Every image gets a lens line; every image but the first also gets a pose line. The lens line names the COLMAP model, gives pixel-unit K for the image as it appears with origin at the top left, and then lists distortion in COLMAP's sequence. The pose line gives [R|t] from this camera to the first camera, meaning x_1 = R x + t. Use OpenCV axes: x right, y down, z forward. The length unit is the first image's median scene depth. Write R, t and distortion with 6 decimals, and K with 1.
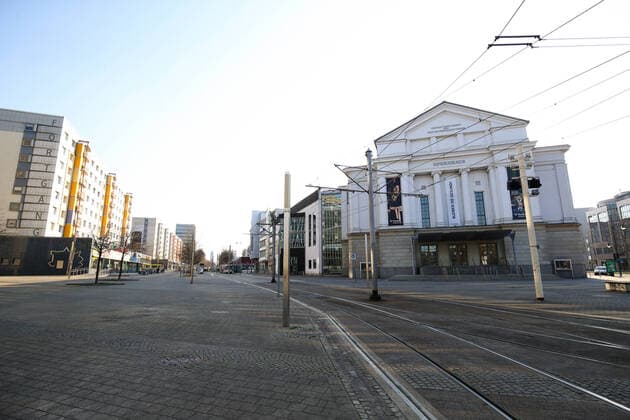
lens RADIAL K [[304.2, 0, 312.8], [0, 304.2, 207.7], [0, 0, 1]] dist [-0.035275, -0.000336]
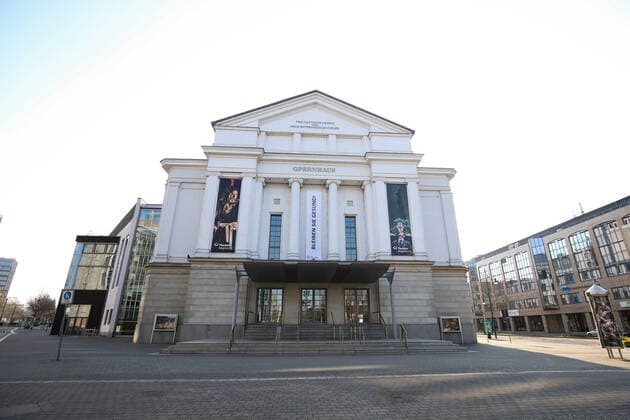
lens RADIAL K [[304.2, 0, 317.9], [0, 304.2, 211.5], [0, 0, 1]] dist [-0.035275, -0.000336]
pose [[0.928901, 0.136539, 0.344237, 0.234426], [-0.078303, 0.980948, -0.177790, 0.071816], [-0.361954, 0.138194, 0.921896, 0.367977]]
